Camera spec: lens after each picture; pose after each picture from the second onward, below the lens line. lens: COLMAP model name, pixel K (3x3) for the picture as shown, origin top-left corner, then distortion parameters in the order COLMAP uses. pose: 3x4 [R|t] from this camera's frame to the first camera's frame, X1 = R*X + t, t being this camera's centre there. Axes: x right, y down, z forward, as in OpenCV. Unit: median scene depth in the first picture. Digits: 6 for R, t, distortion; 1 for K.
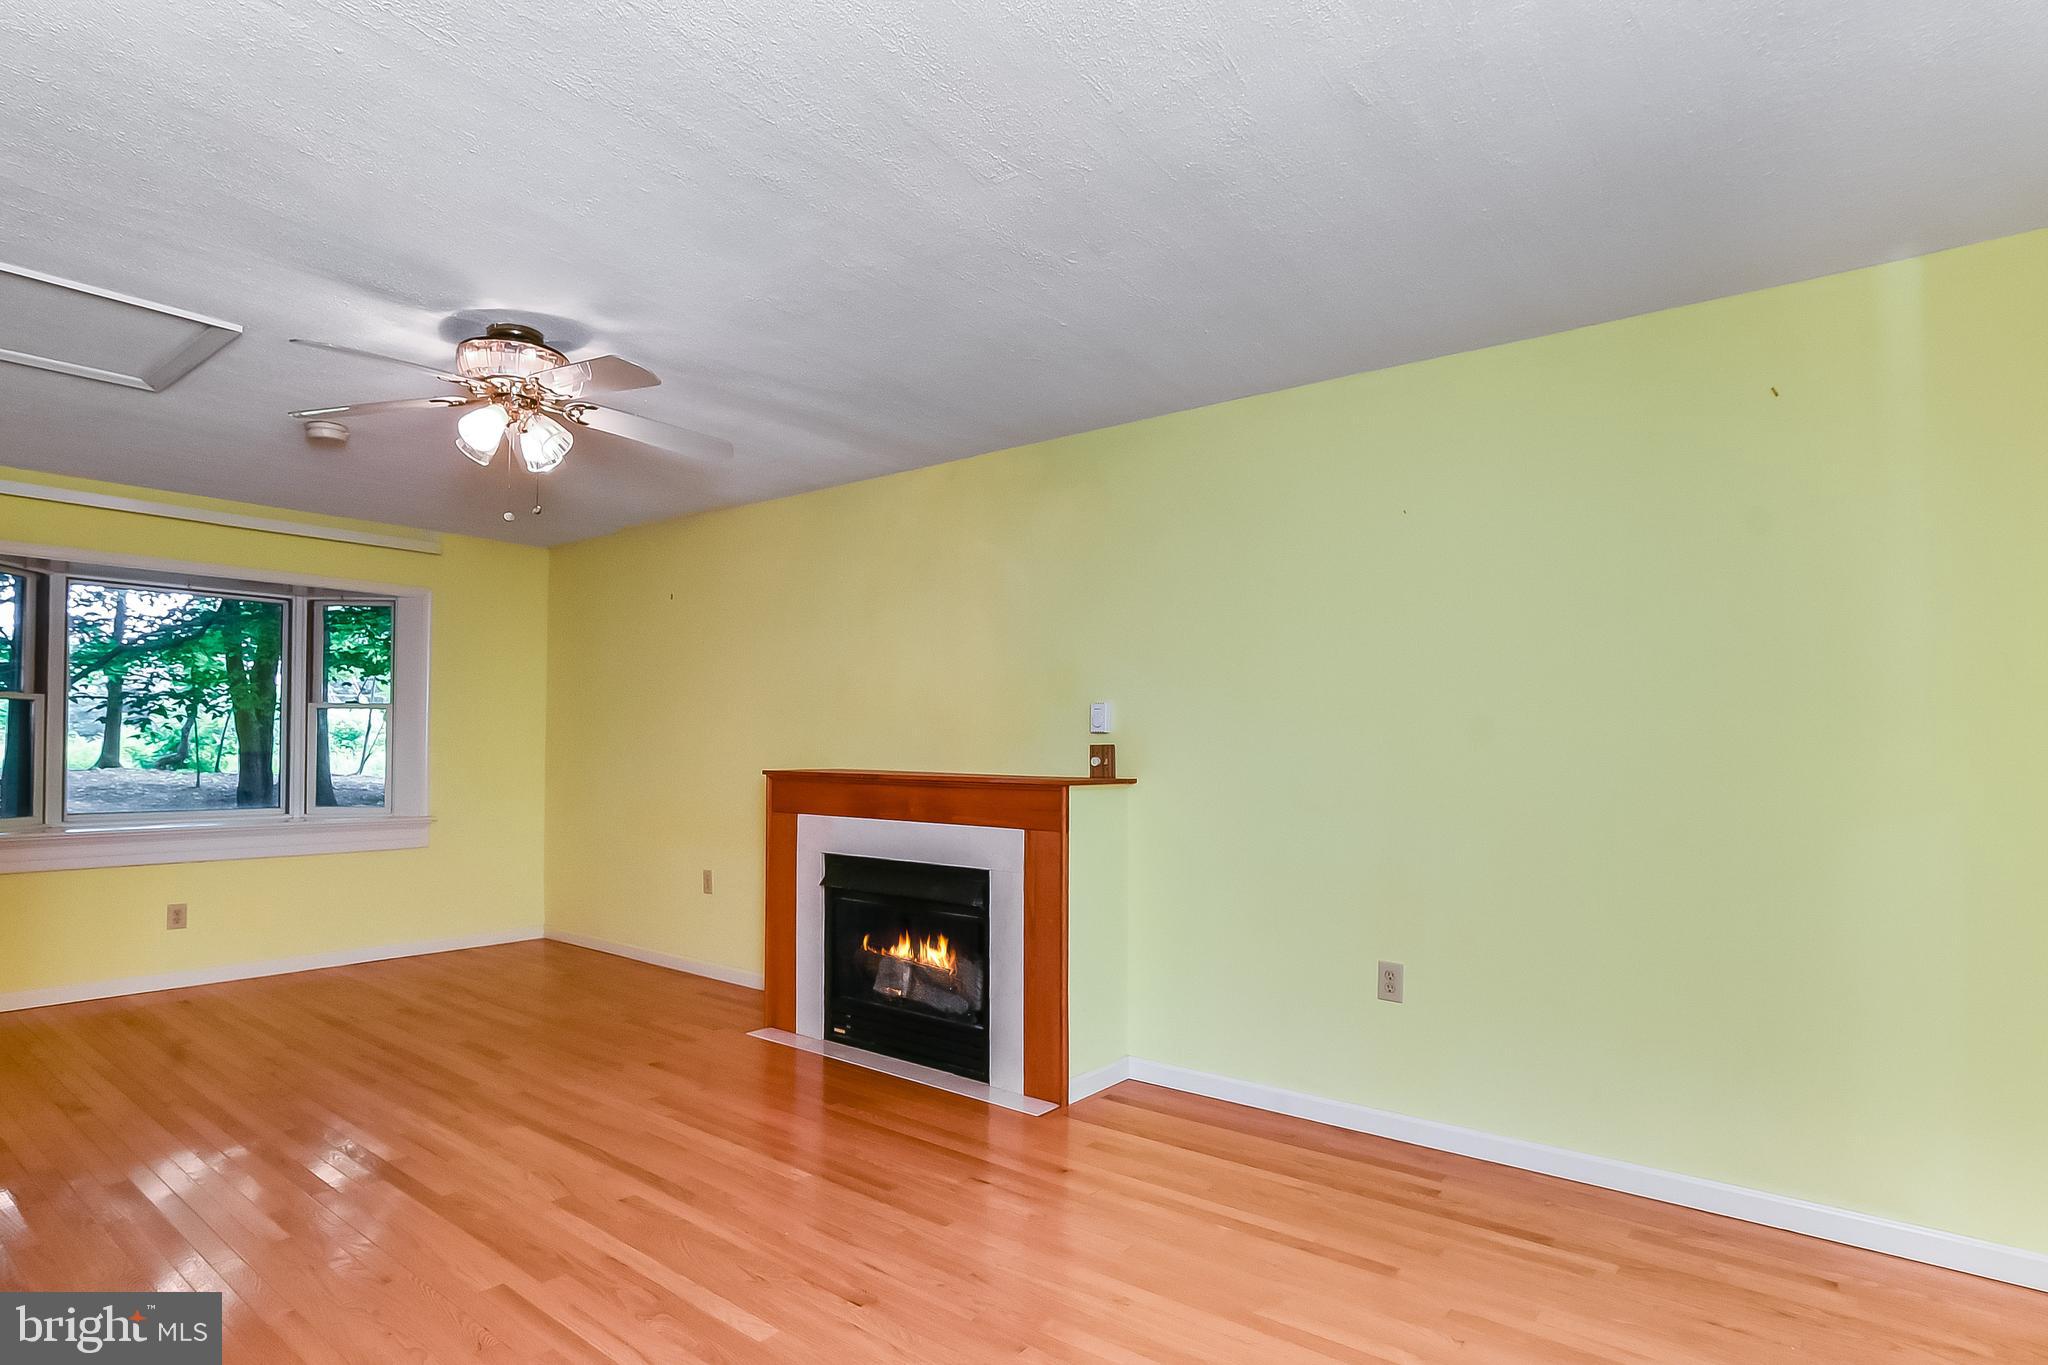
lens RADIAL K [[999.4, 0, 1015.1], [0, 999.4, 688.0], [0, 0, 1]] dist [-0.029592, 0.010825]
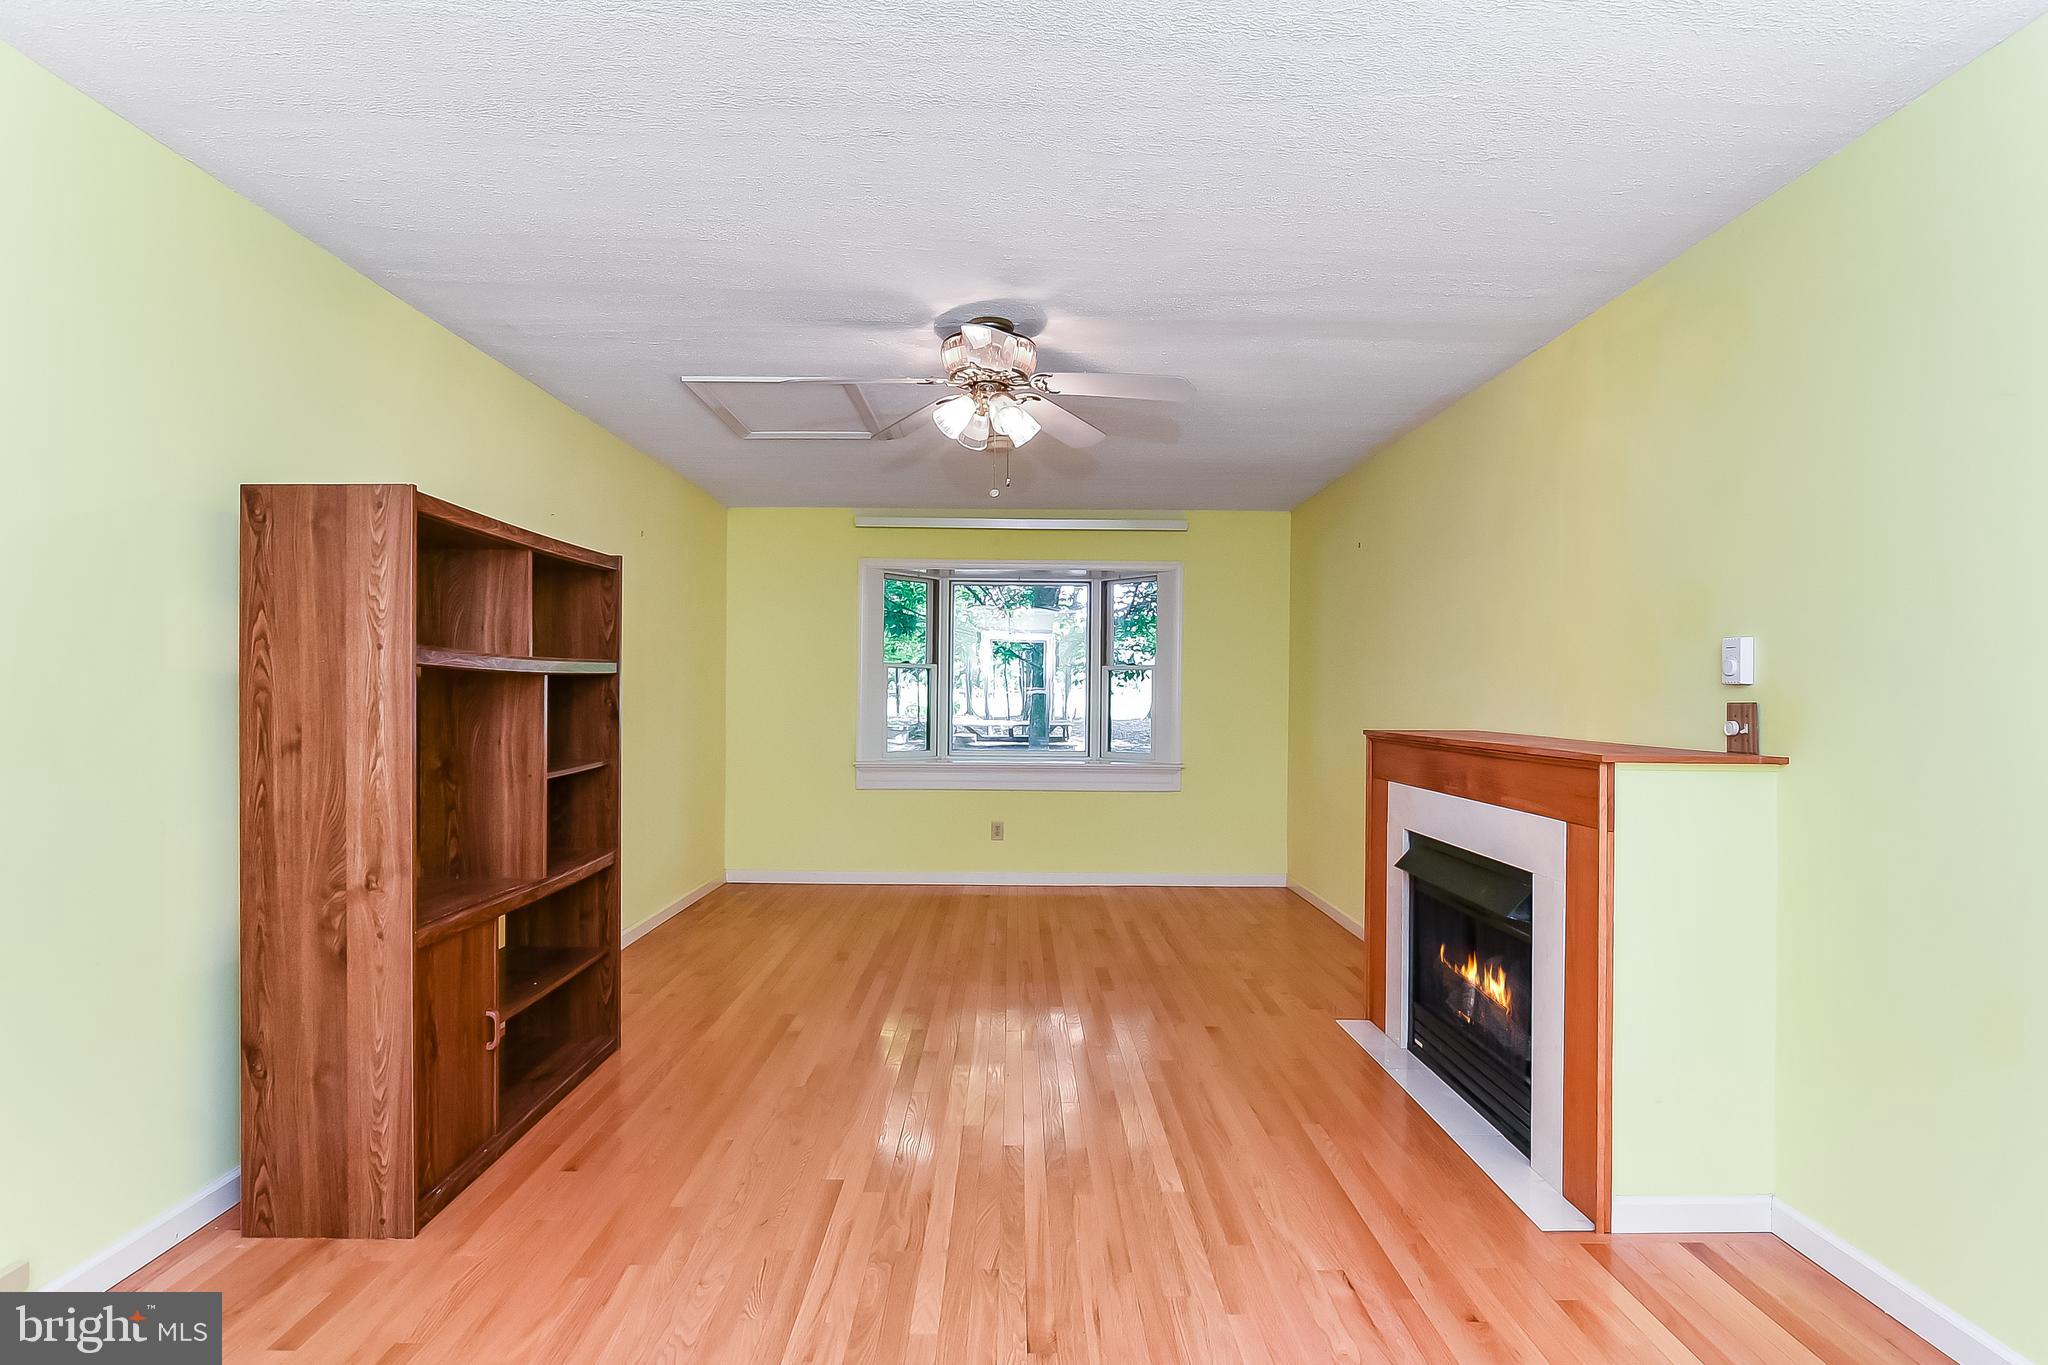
lens RADIAL K [[999.4, 0, 1015.1], [0, 999.4, 688.0], [0, 0, 1]] dist [-0.029592, 0.010825]
pose [[0.647780, -0.009769, -0.761765, 0.269600], [0.047312, 0.998504, 0.027428, 0.008851], [0.760357, -0.053808, 0.647272, 0.244654]]
